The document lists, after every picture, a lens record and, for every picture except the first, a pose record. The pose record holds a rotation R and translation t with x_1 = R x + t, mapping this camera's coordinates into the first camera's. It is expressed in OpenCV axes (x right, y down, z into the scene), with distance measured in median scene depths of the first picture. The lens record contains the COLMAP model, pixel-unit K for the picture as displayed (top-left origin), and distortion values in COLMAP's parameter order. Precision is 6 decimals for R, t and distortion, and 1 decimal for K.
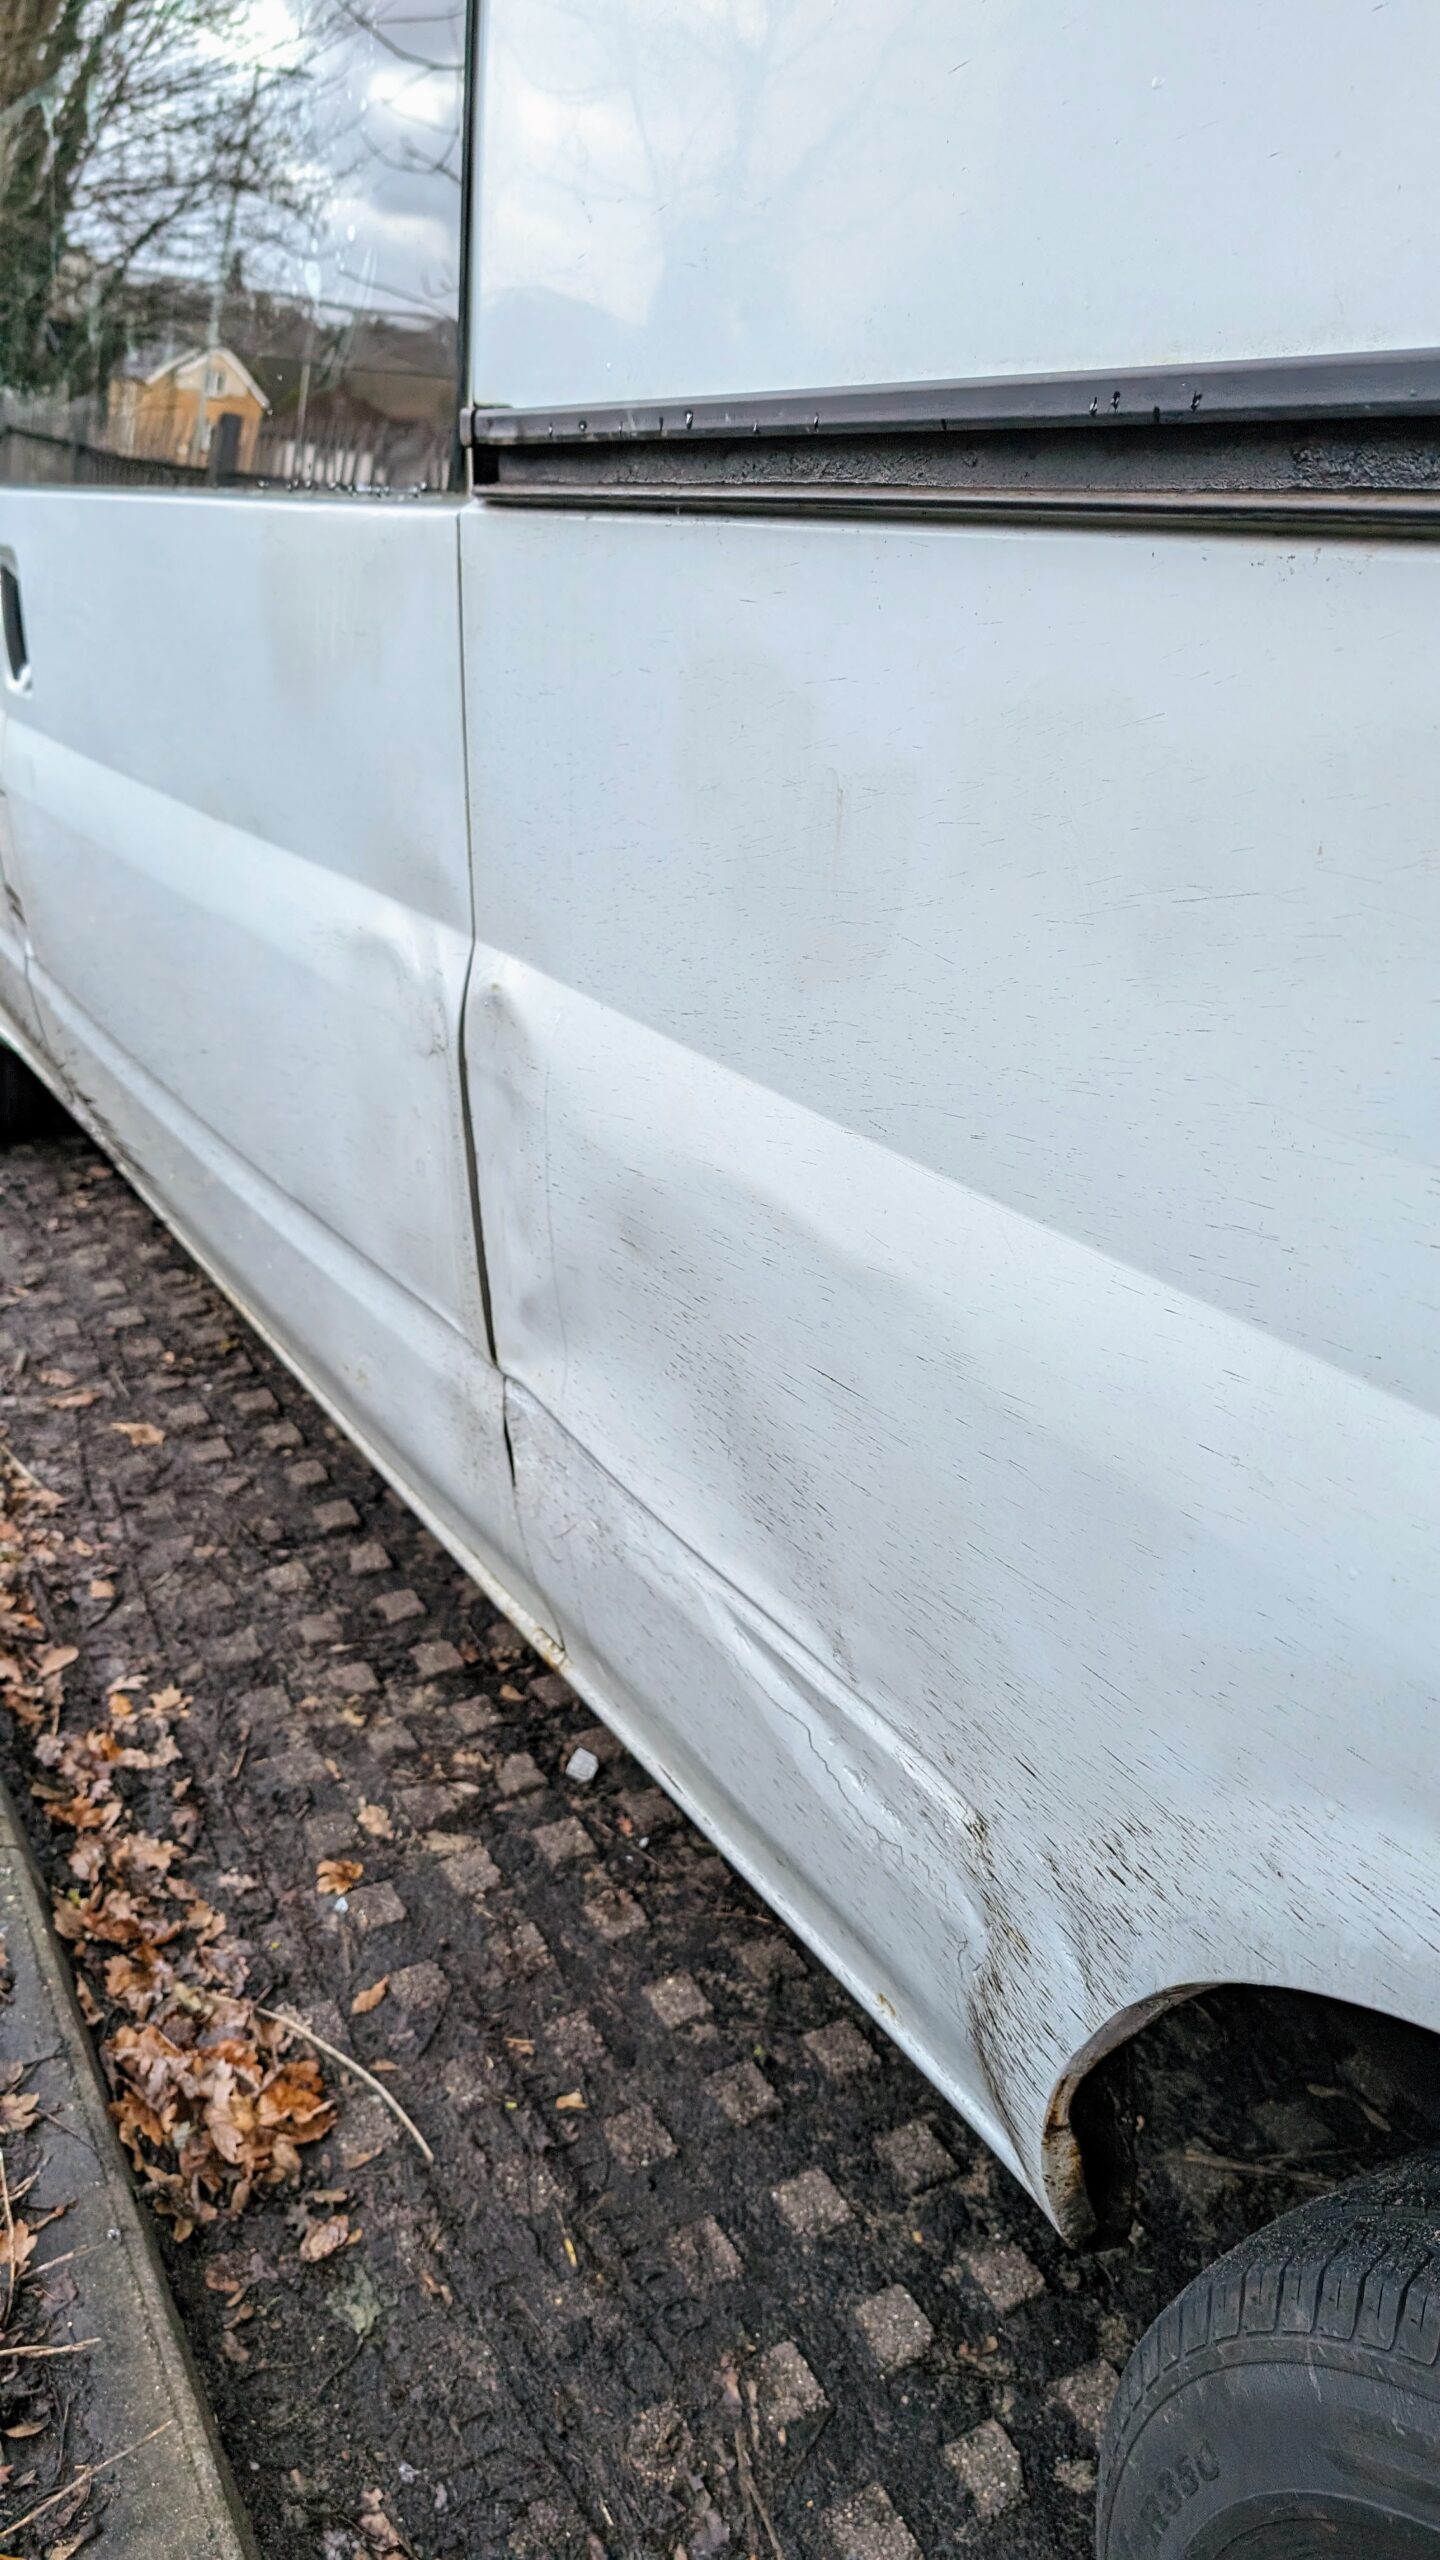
lens RADIAL K [[1793.8, 0, 720.5], [0, 1793.8, 1283.6], [0, 0, 1]] dist [0.004871, 0.000699]
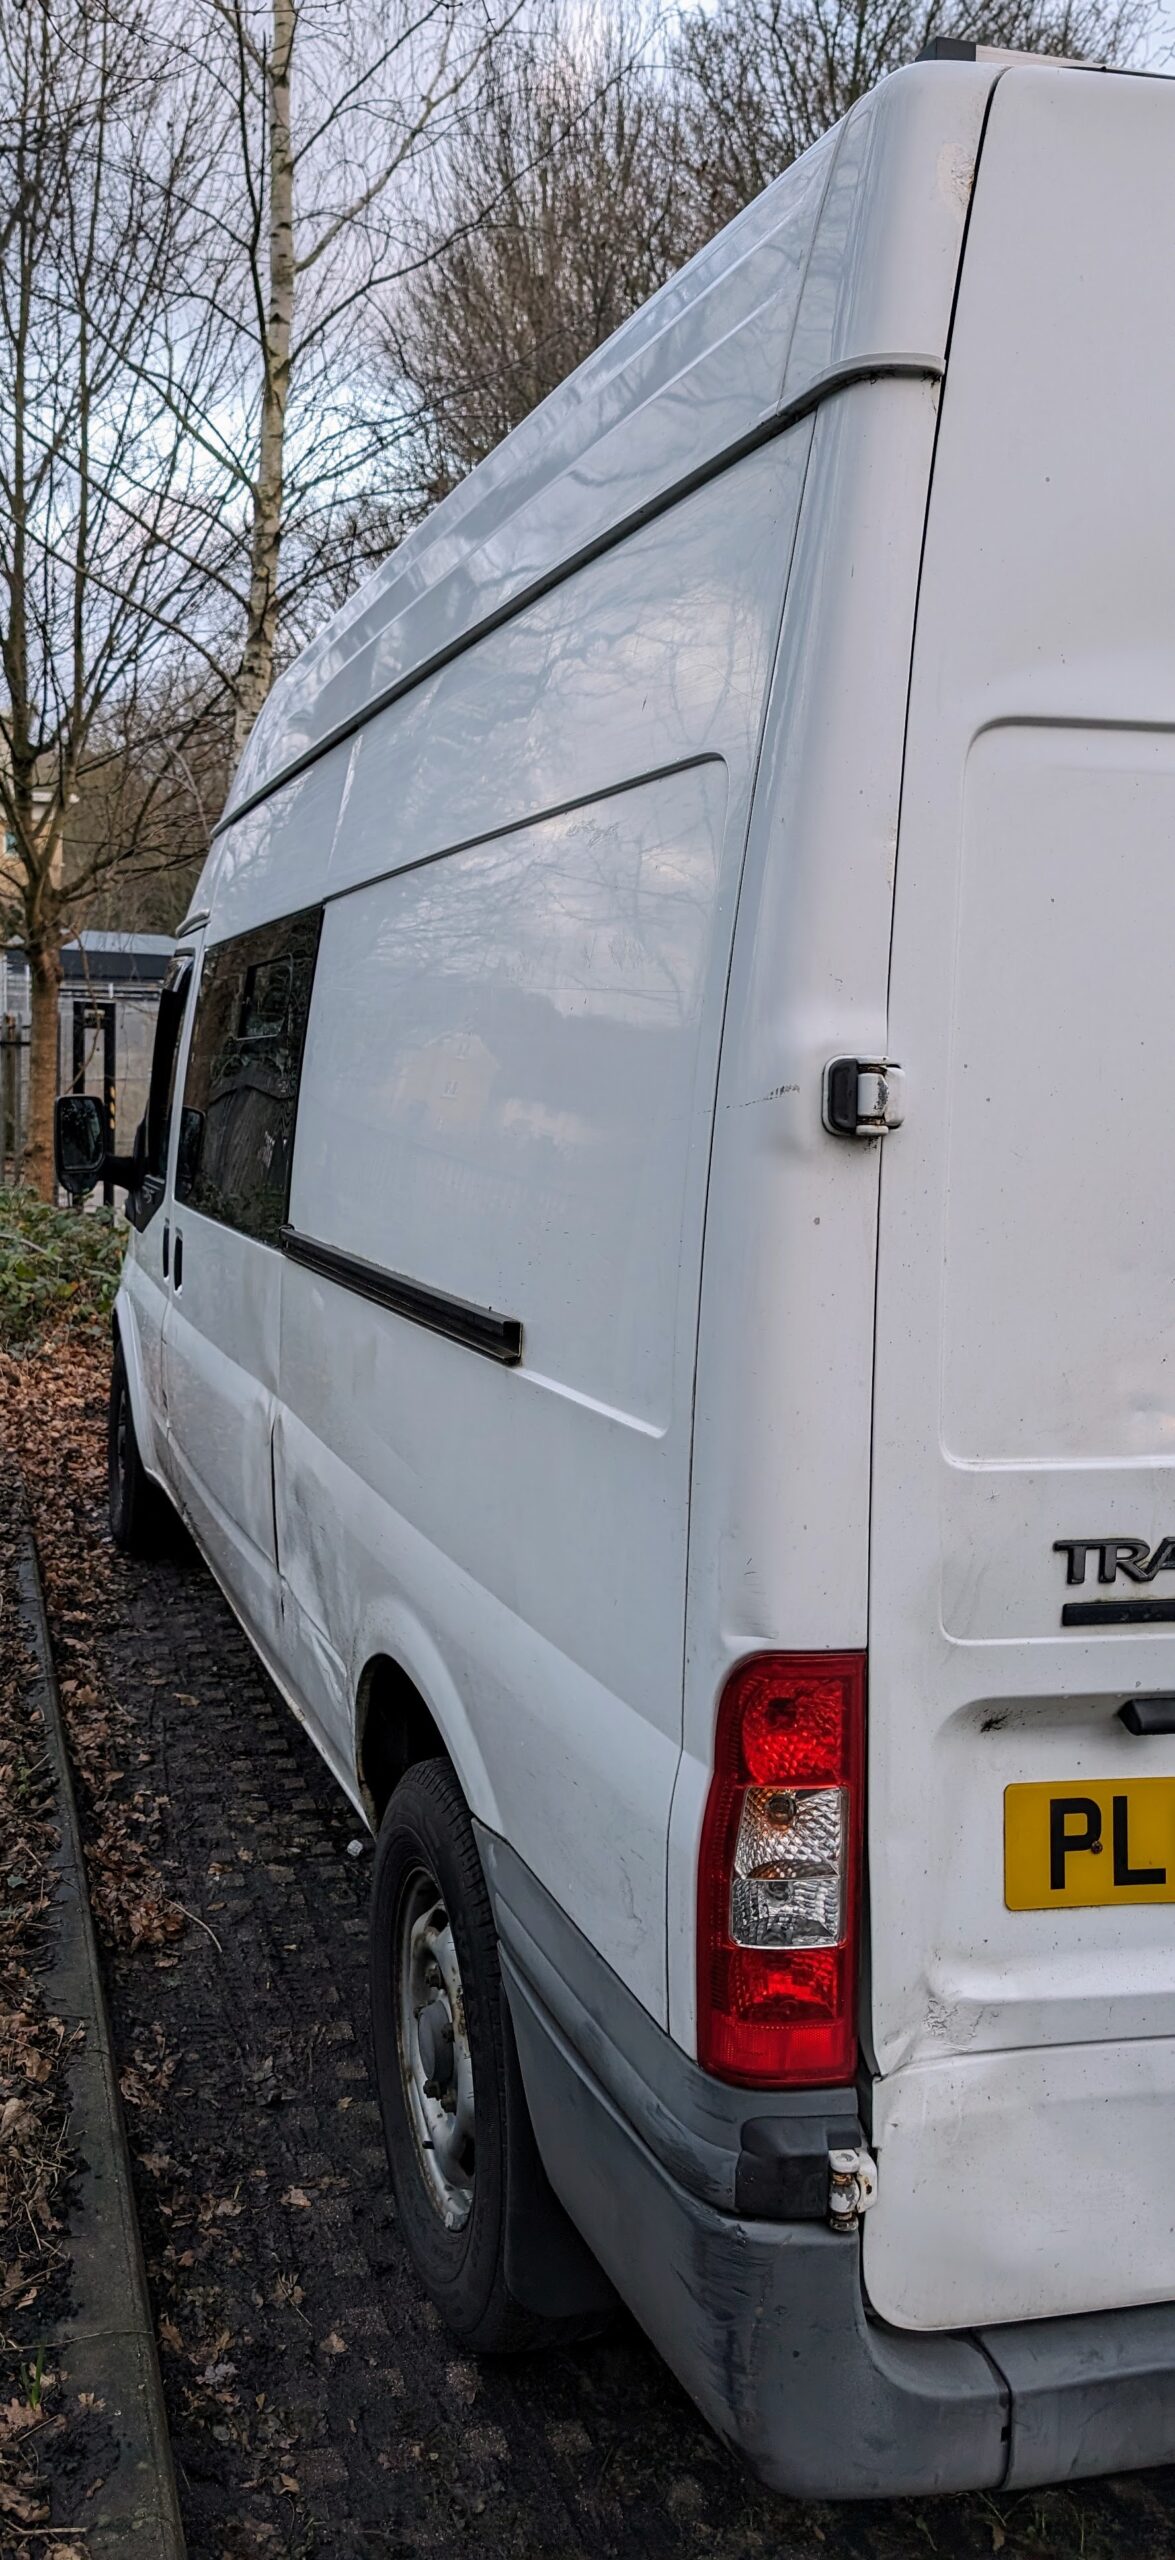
lens RADIAL K [[2303.4, 0, 591.2], [0, 2303.4, 1284.4], [0, 0, 1]] dist [-0.056095, -0.012760]
pose [[0.967306, 0.037549, -0.250818, 0.644373], [-0.112552, 0.949811, -0.291876, 0.328662], [0.227270, 0.310563, 0.922984, -1.173163]]
